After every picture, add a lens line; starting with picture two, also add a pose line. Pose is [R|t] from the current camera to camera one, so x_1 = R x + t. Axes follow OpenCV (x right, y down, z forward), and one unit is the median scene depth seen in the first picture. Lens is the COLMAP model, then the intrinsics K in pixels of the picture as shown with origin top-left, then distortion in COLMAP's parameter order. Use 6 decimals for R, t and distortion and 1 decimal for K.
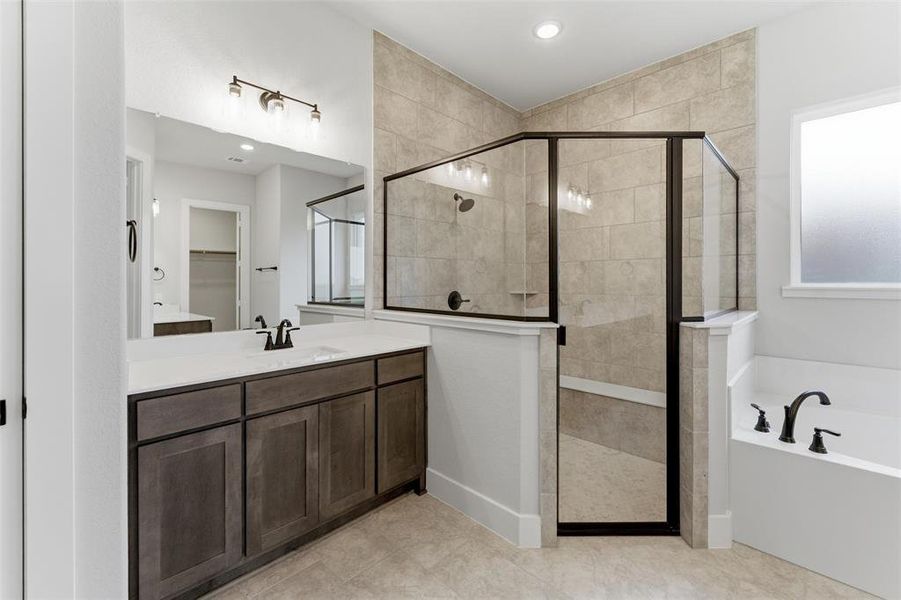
lens RADIAL K [[380.0, 0, 452.4], [0, 380.0, 284.1], [0, 0, 1]] dist [-0.000470, -0.000114]
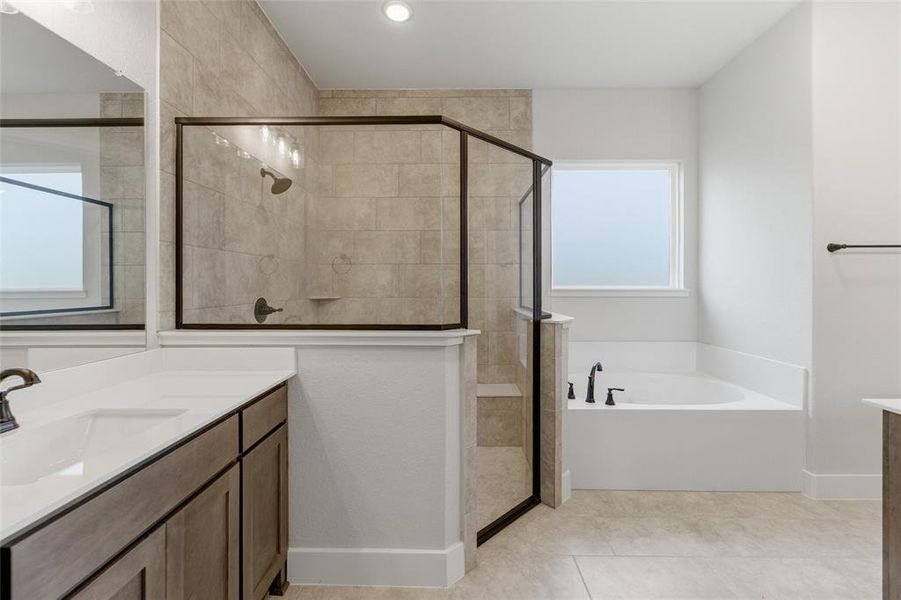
lens RADIAL K [[377.6, 0, 452.4], [0, 377.6, 287.0], [0, 0, 1]] dist [0.001016, 0.000199]
pose [[0.725628, -0.003122, 0.688080, -0.290974], [0.003433, 0.999994, 0.000917, -0.002050], [-0.688078, 0.001697, 0.725634, 0.251032]]
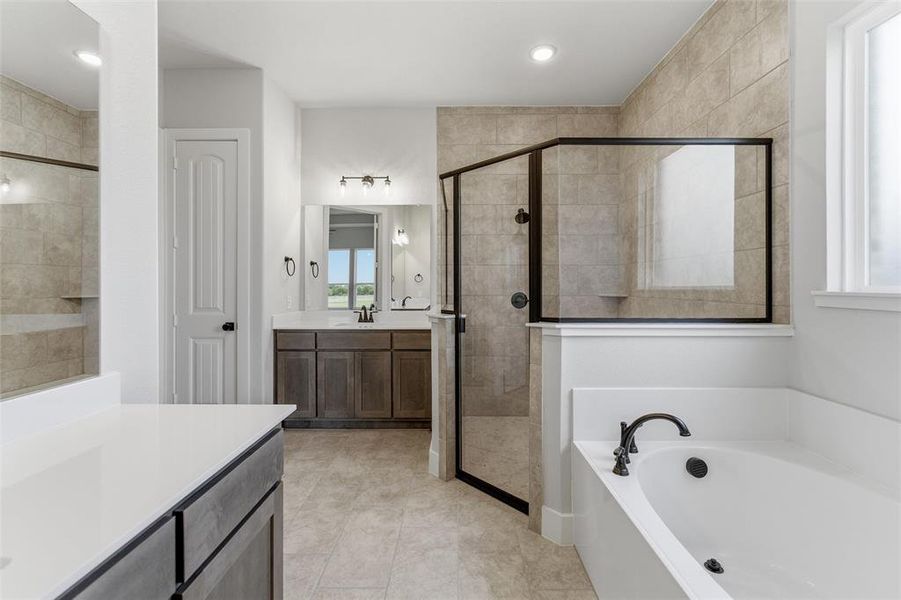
lens RADIAL K [[382.2, 0, 451.9], [0, 382.2, 285.0], [0, 0, 1]] dist [0.001140, -0.000045]
pose [[0.688545, 0.001335, -0.725193, 0.891622], [-0.003021, 0.999995, -0.001027, -0.001196], [0.725188, 0.002898, 0.688545, 0.057028]]
